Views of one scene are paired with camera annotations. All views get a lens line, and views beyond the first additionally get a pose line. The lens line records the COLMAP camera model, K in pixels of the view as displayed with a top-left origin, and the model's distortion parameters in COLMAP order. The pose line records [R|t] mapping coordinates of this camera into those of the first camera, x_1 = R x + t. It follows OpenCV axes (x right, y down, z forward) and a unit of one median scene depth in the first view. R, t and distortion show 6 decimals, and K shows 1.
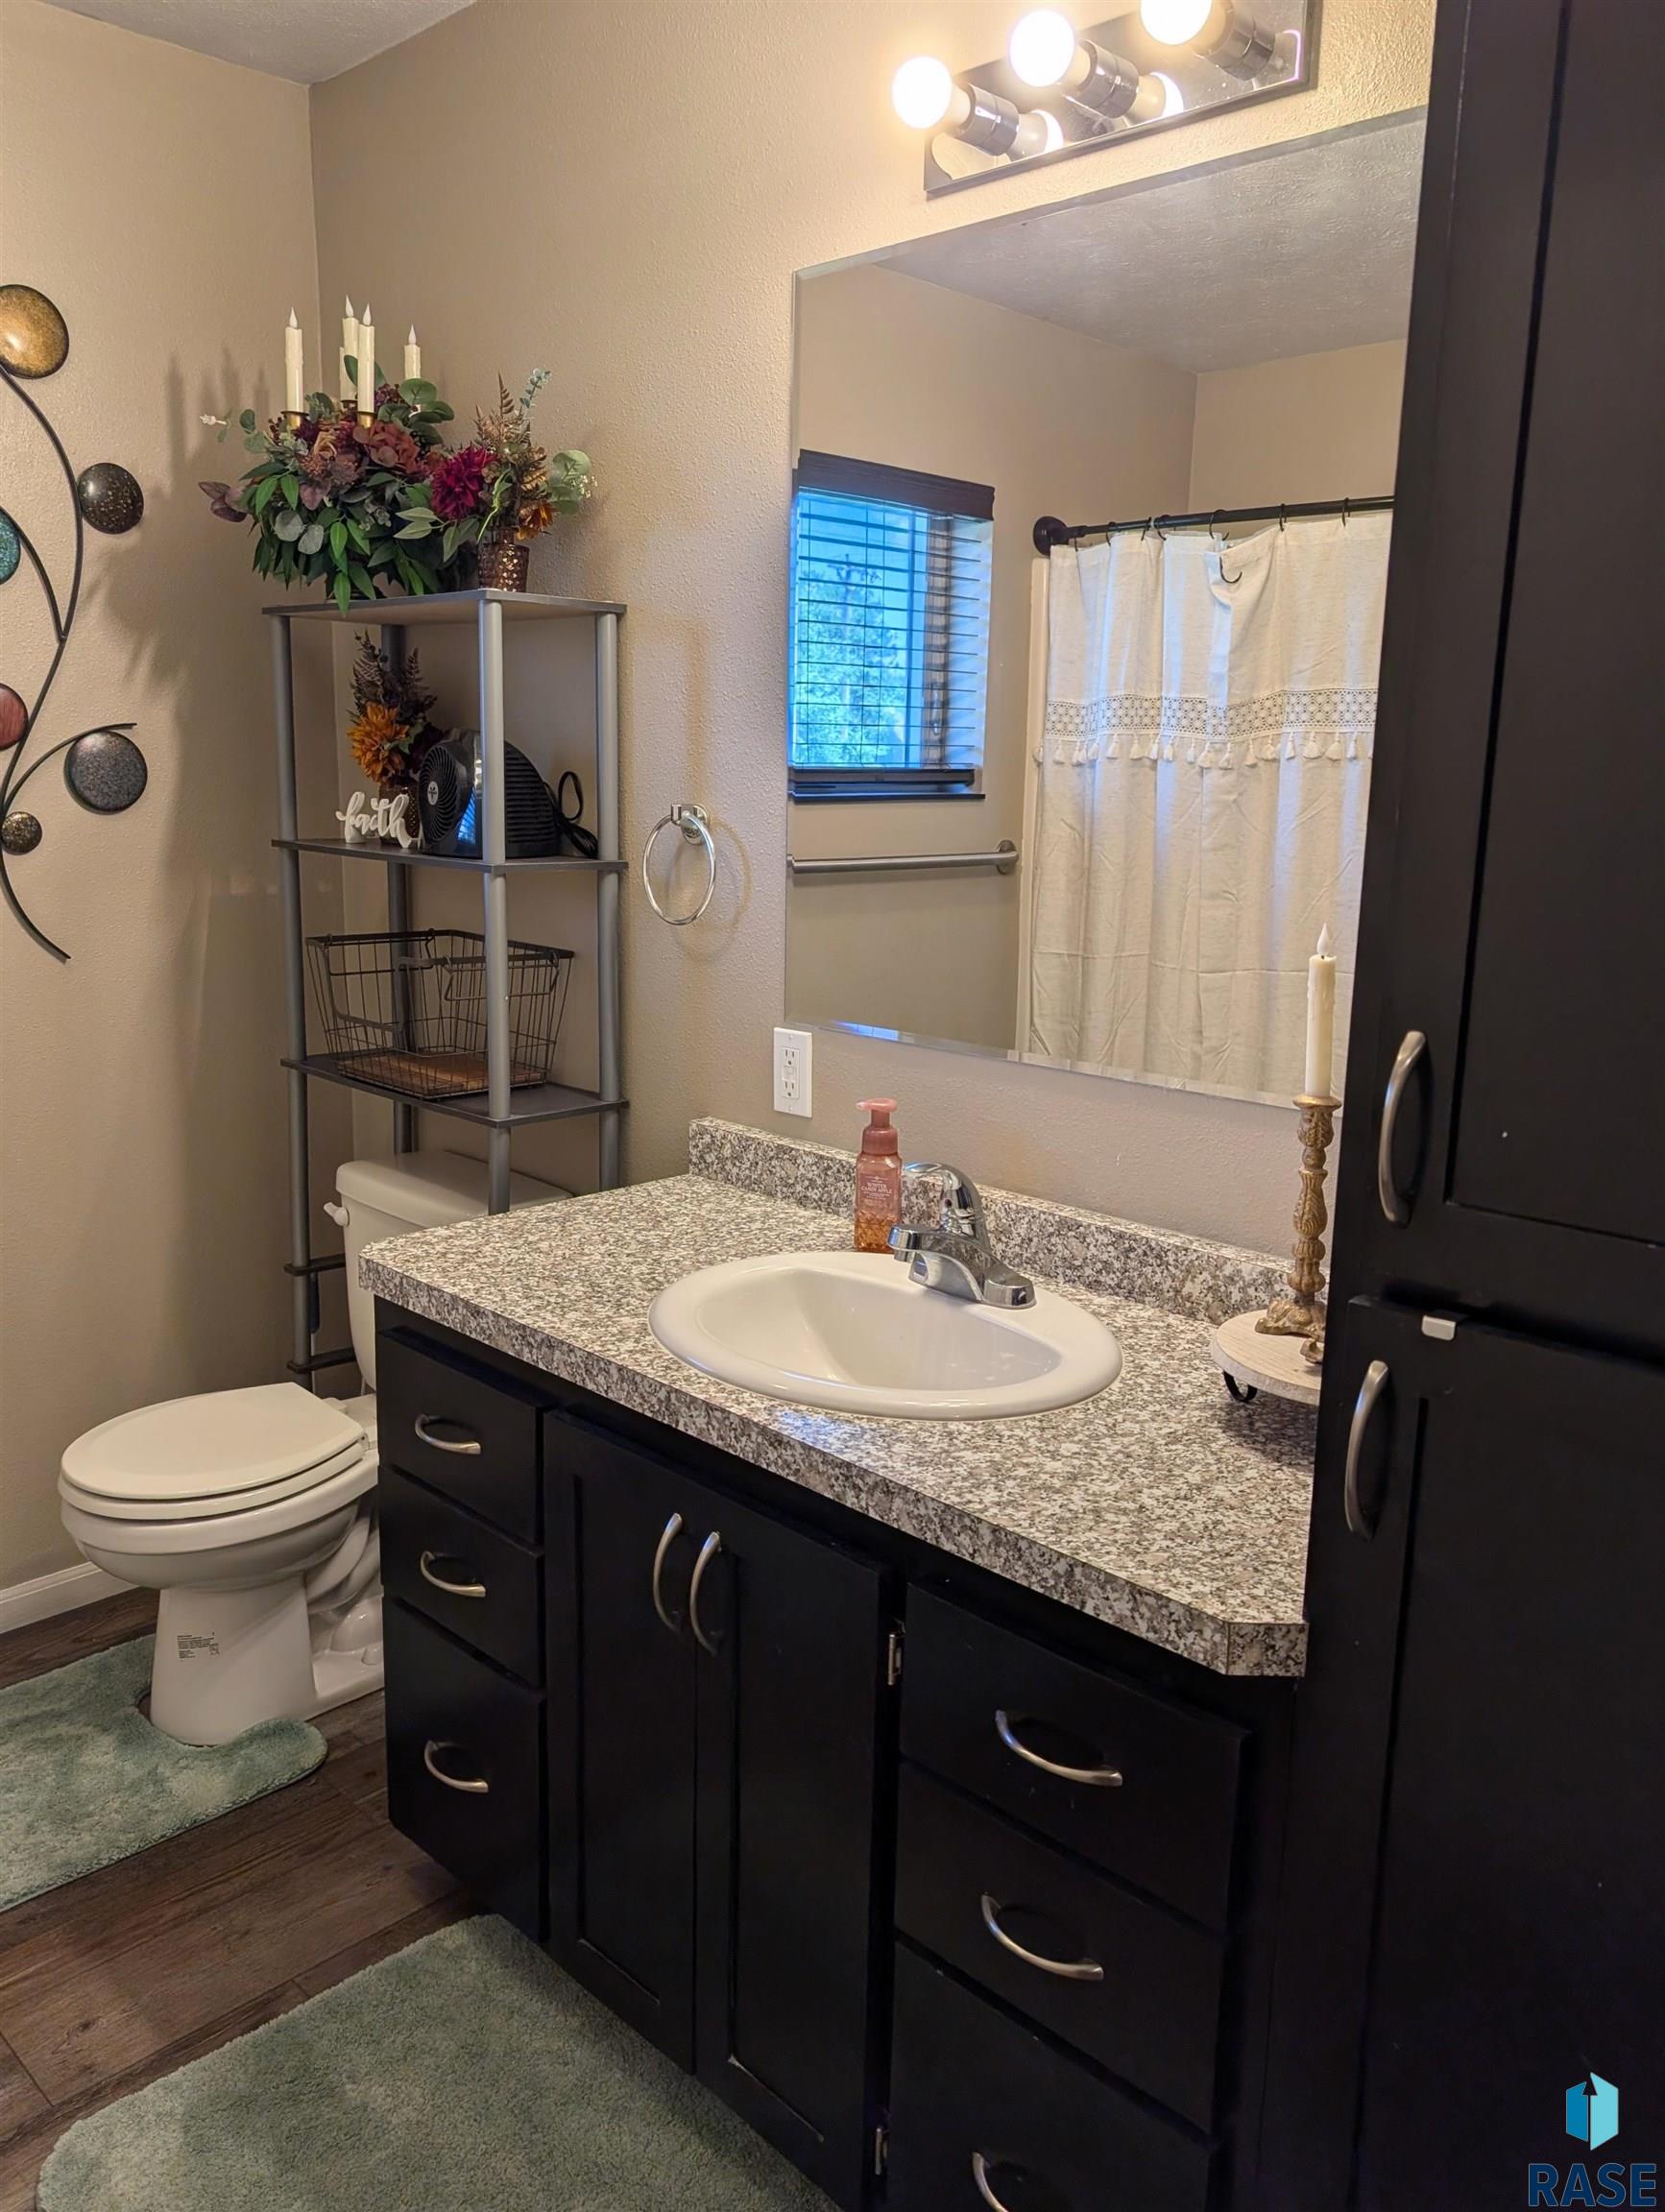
lens RADIAL K [[1628.9, 0, 832.5], [0, 1628.9, 1109.4], [0, 0, 1]] dist [0.037826, -0.037334]
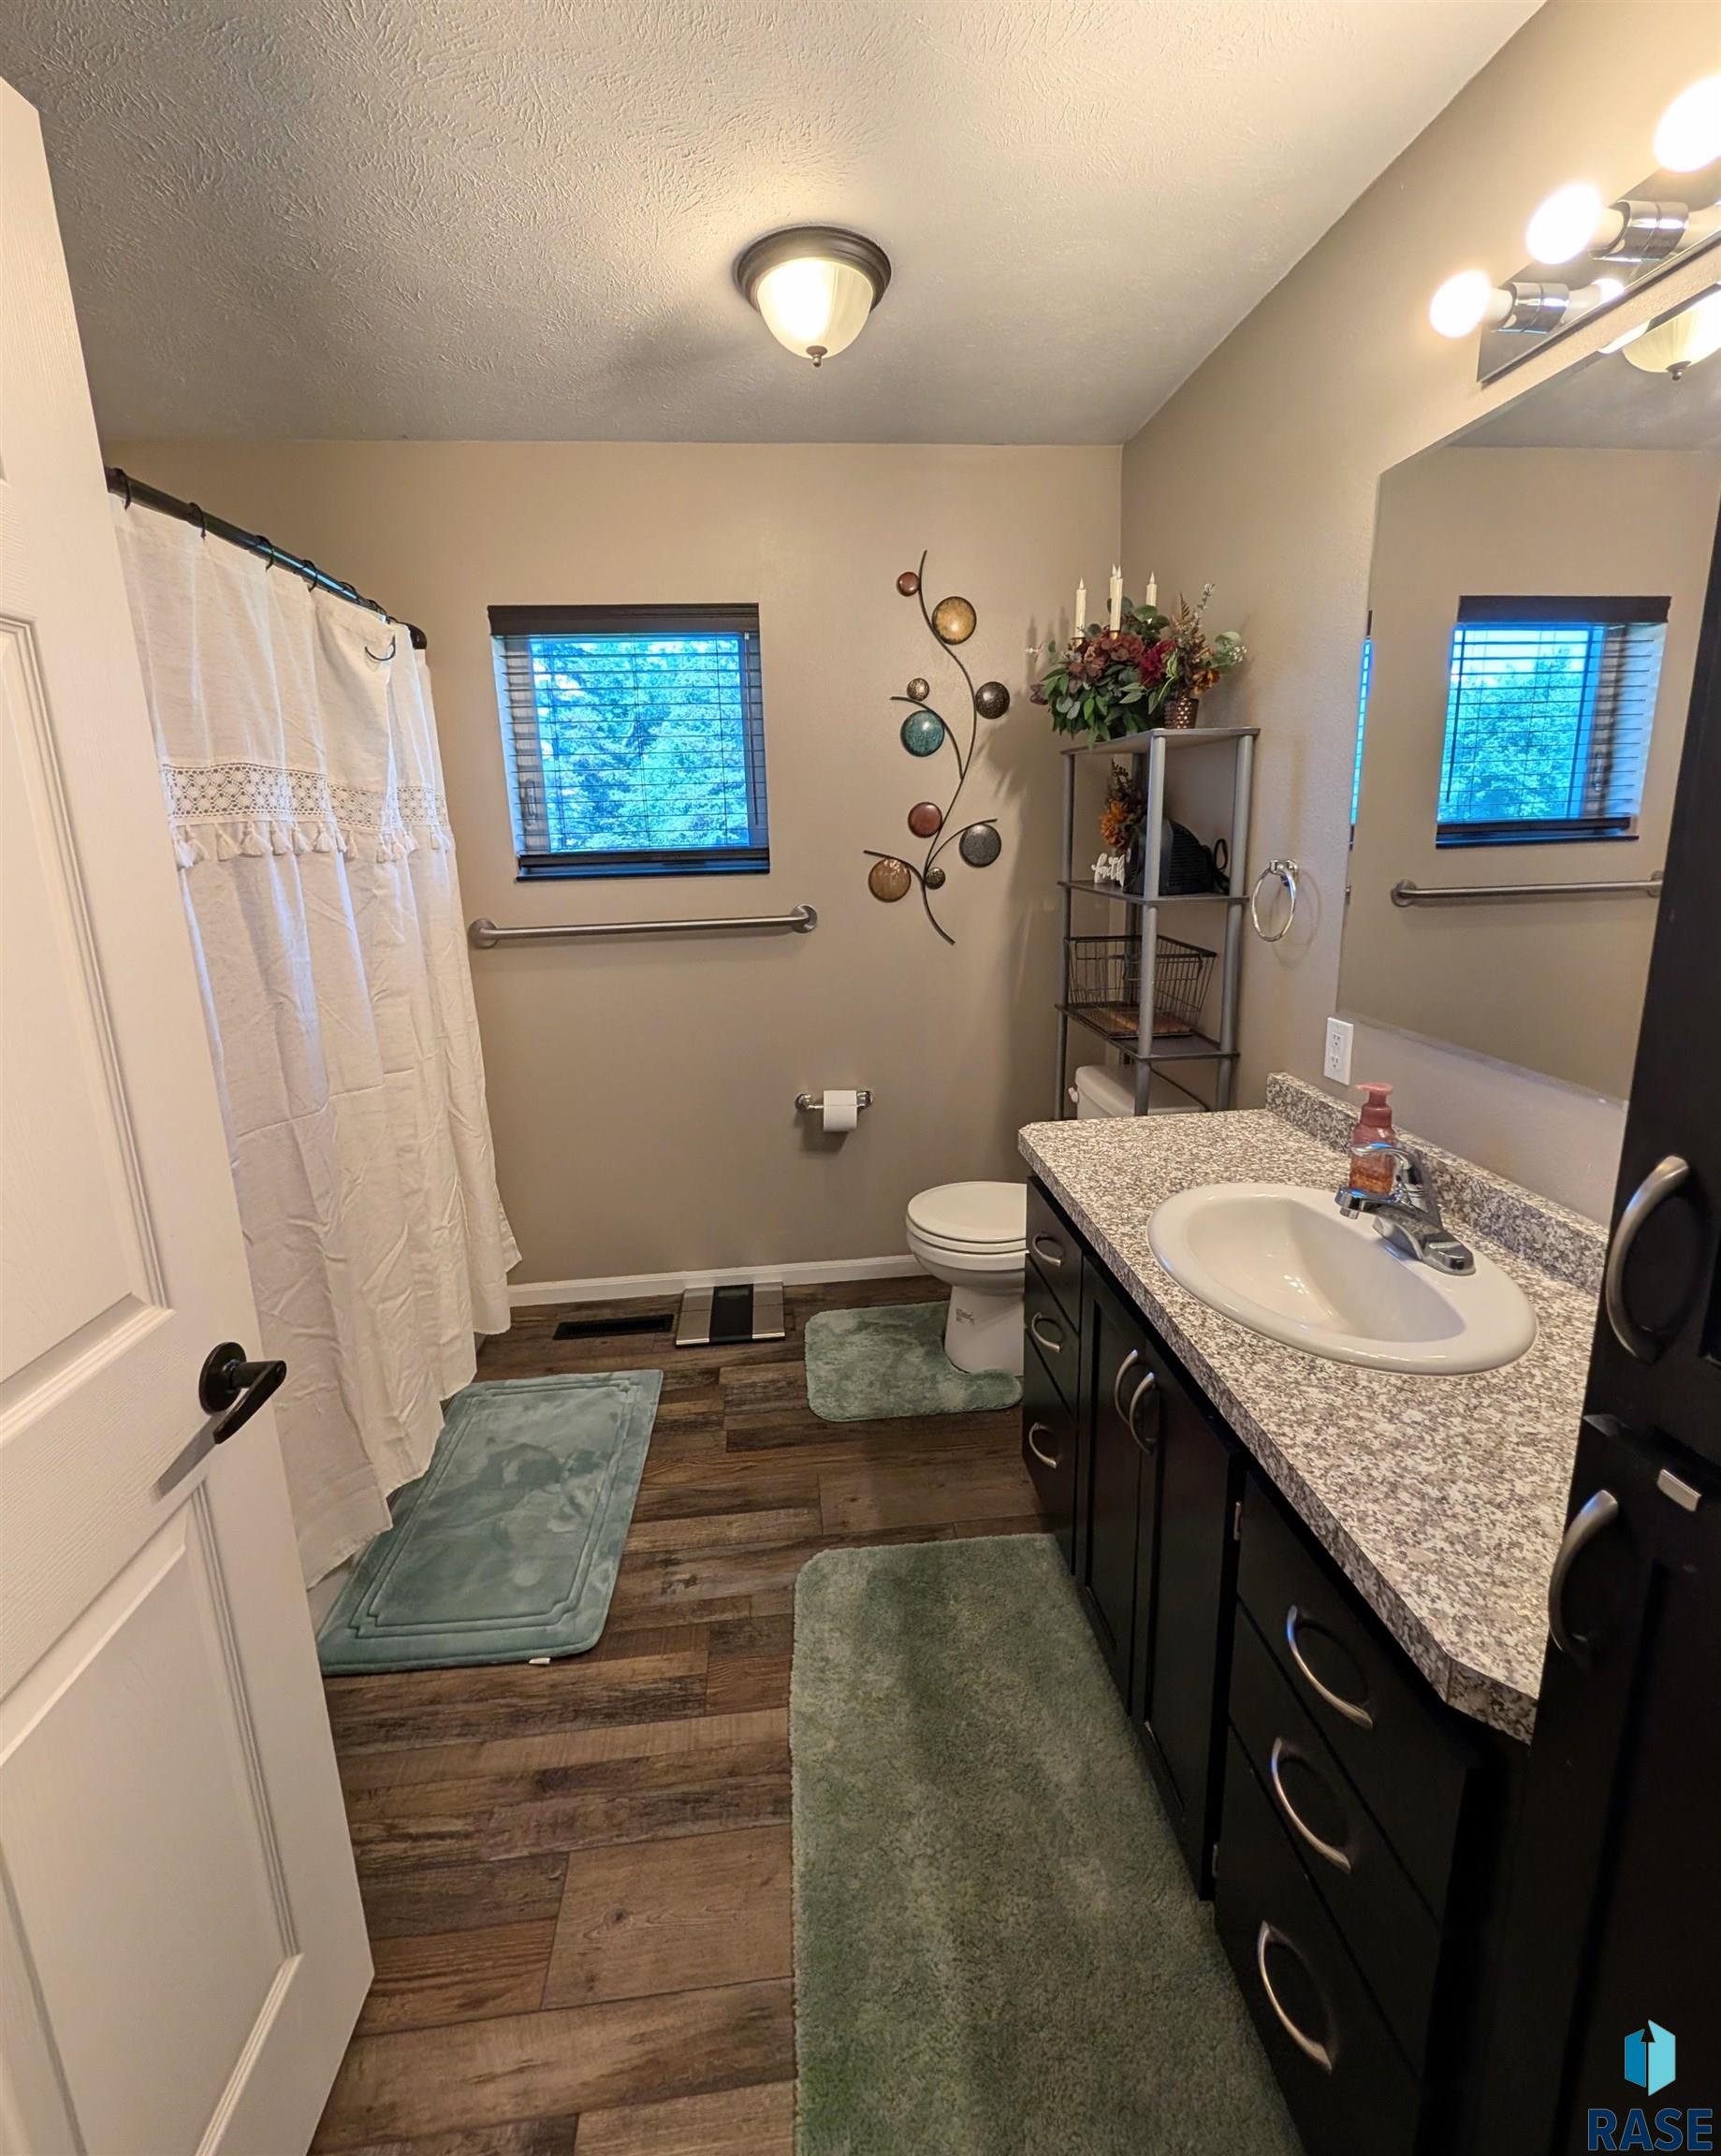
lens RADIAL K [[885.3, 0, 883.0], [0, 885.3, 1010.6], [0, 0, 1]] dist [-0.000828, 0.001283]
pose [[0.774179, 0.094434, -0.625882, 0.144796], [-0.092867, 0.995054, 0.035265, -0.047891], [0.626117, 0.030822, 0.779120, 0.160481]]
